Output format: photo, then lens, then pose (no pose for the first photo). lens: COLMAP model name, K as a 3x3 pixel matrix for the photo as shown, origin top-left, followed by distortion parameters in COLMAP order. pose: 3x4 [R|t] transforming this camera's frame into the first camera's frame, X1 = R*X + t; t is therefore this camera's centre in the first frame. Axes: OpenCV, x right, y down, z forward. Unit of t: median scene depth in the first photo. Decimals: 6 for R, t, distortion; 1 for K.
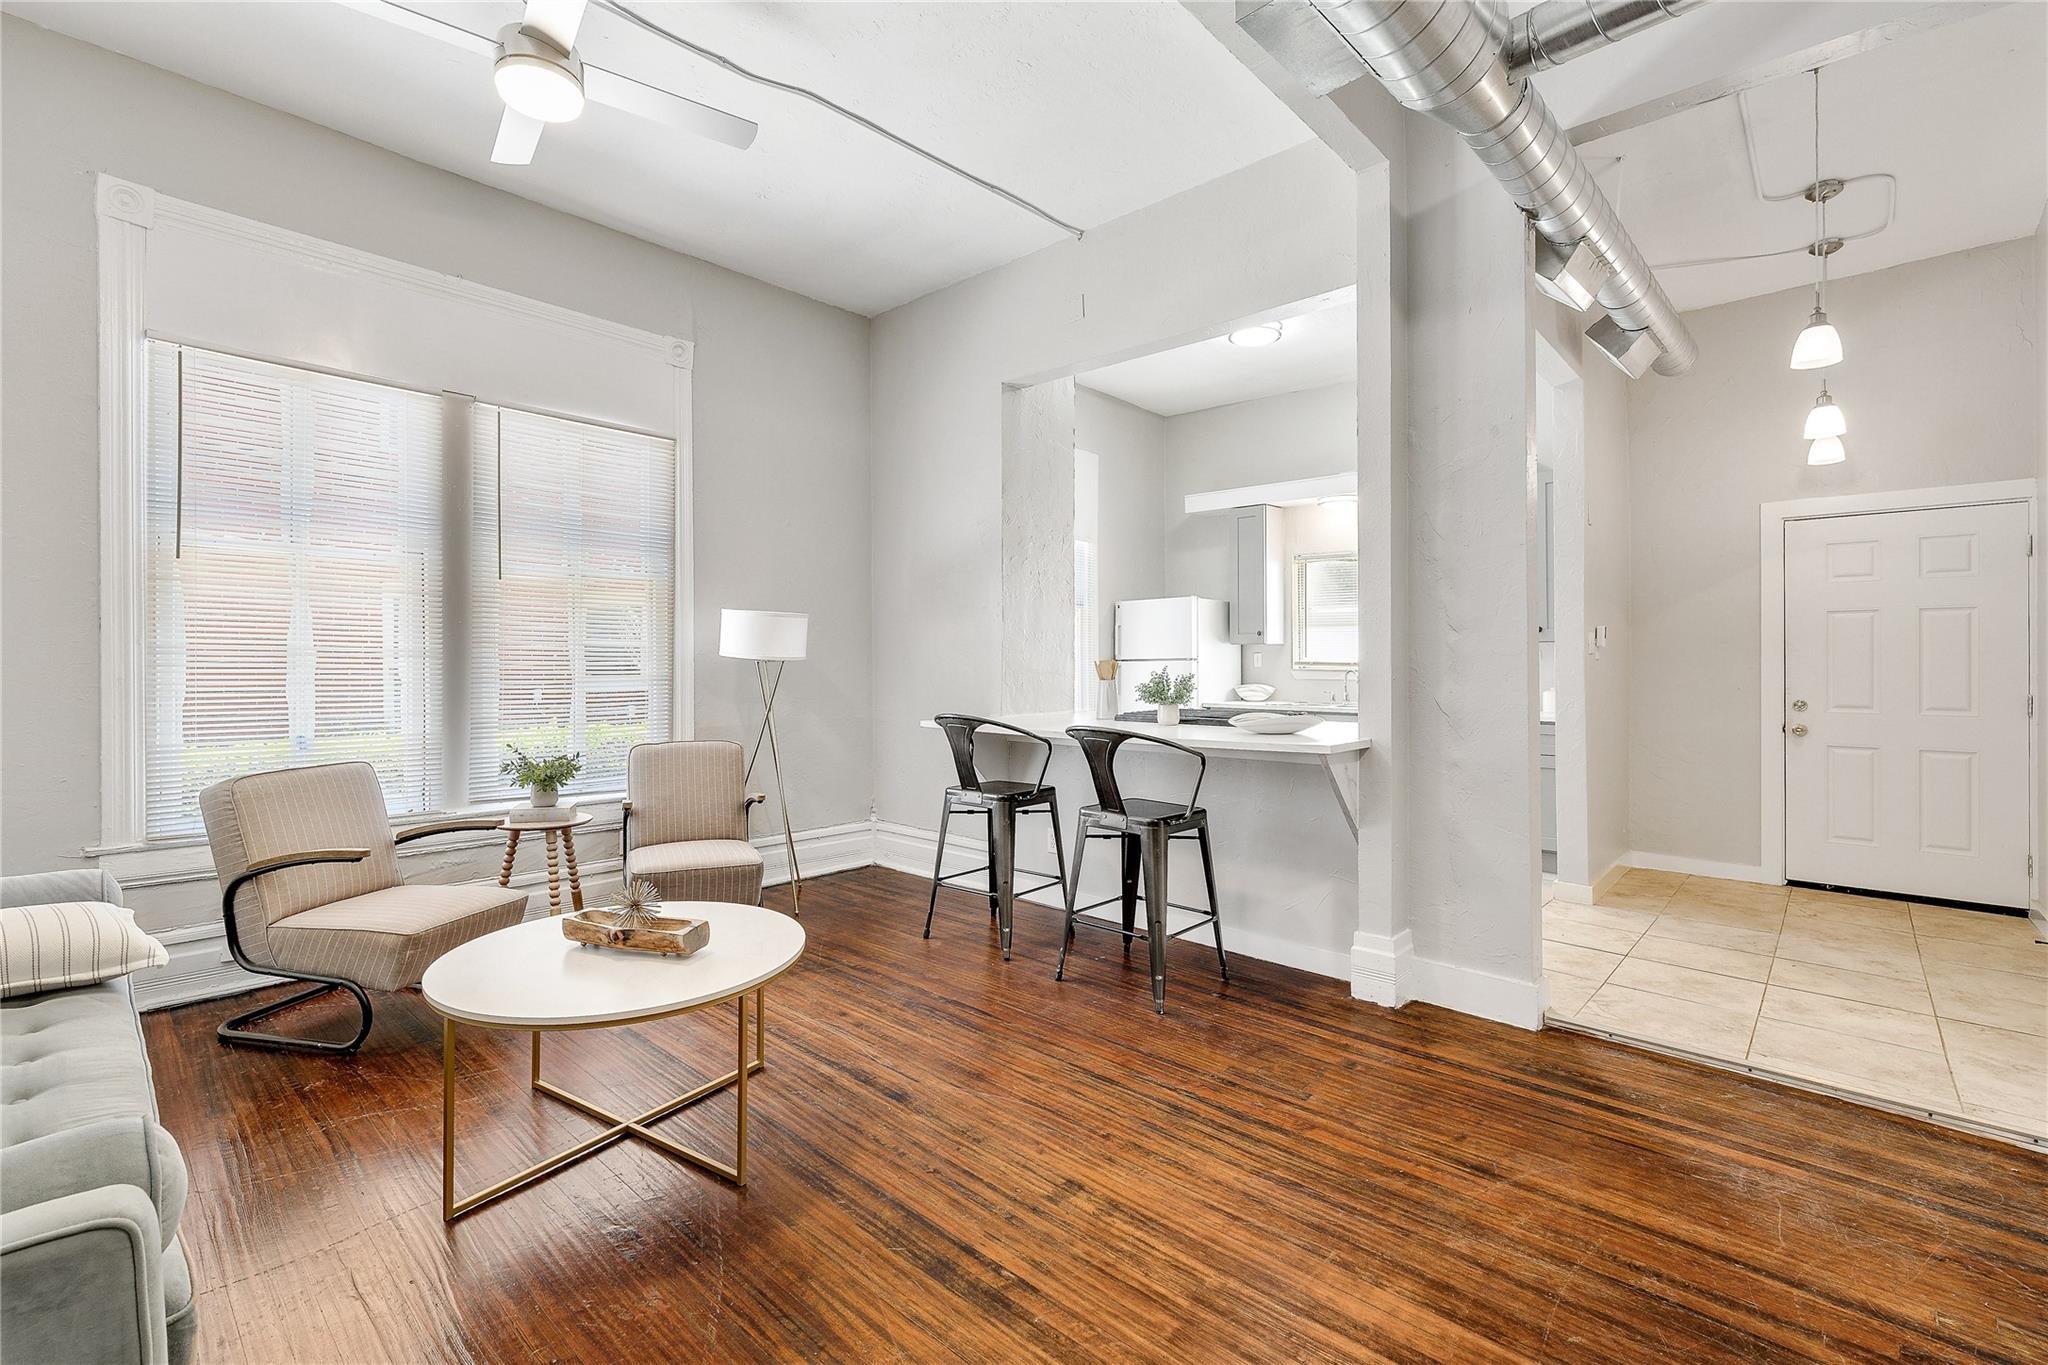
lens RADIAL K [[888.9, 0, 1027.7], [0, 888.9, 674.3], [0, 0, 1]] dist [0.003755, 0.000484]
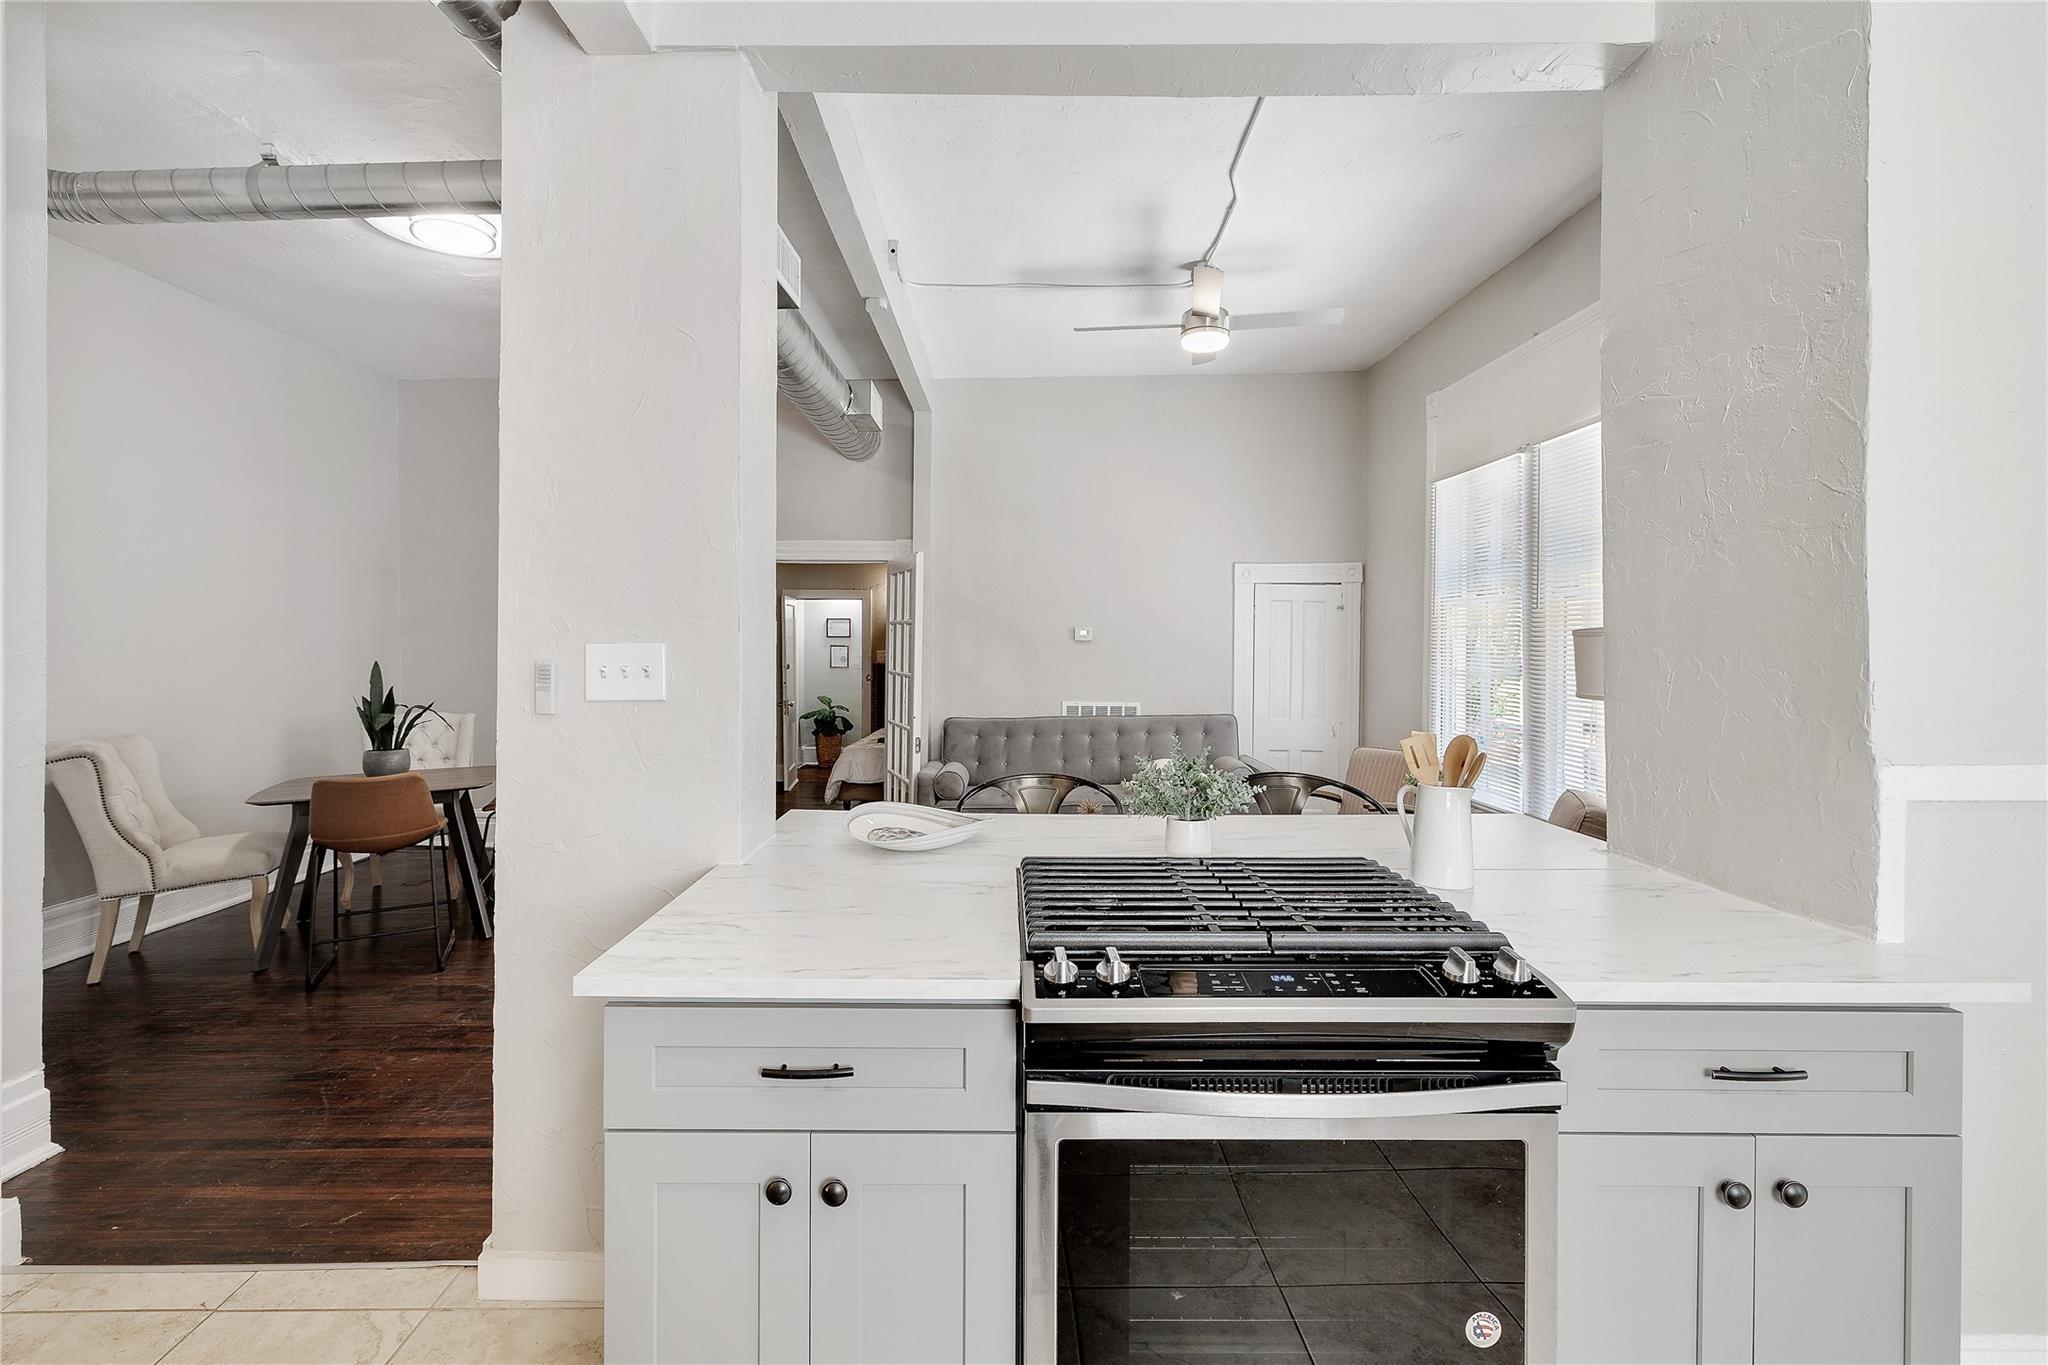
lens RADIAL K [[888.9, 0, 1007.5], [0, 888.9, 647.8], [0, 0, 1]] dist [0.003755, 0.000484]
pose [[-0.724389, 0.003004, -0.689385, 0.727229], [-0.006300, 0.999920, 0.010978, -0.082167], [0.689363, 0.012295, -0.724312, 1.642017]]
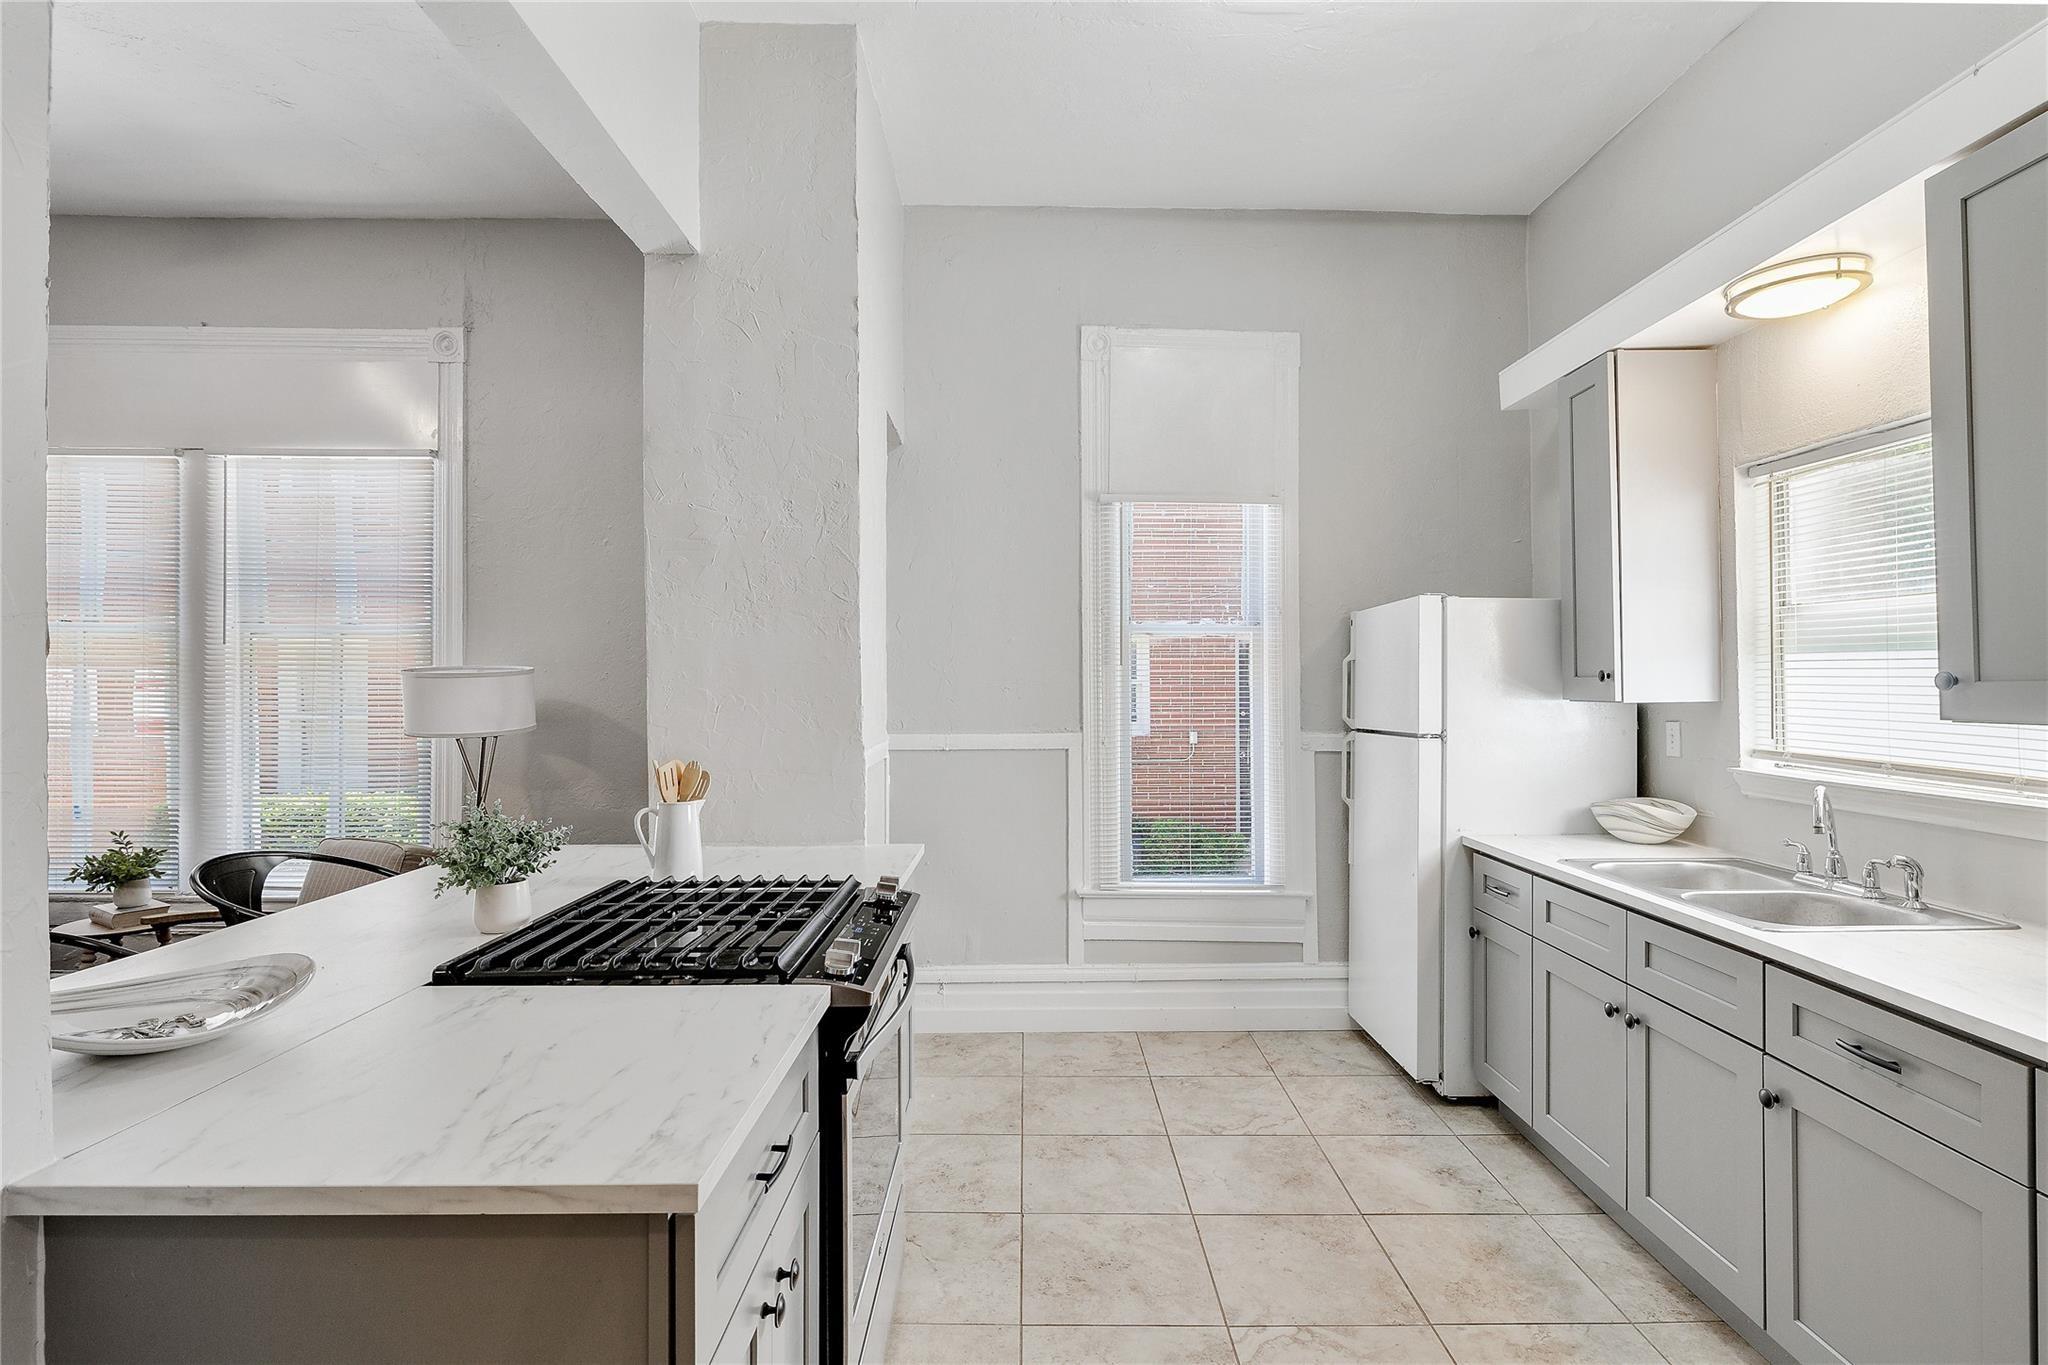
lens RADIAL K [[1004.1, 0, 1024.7], [0, 1004.1, 684.4], [0, 0, 1]] dist [-0.015211, -0.000276]
pose [[0.693495, -0.001270, -0.720460, 0.871508], [-0.003904, 0.999977, -0.005521, -0.076685], [0.720450, 0.006642, 0.693475, 1.100064]]
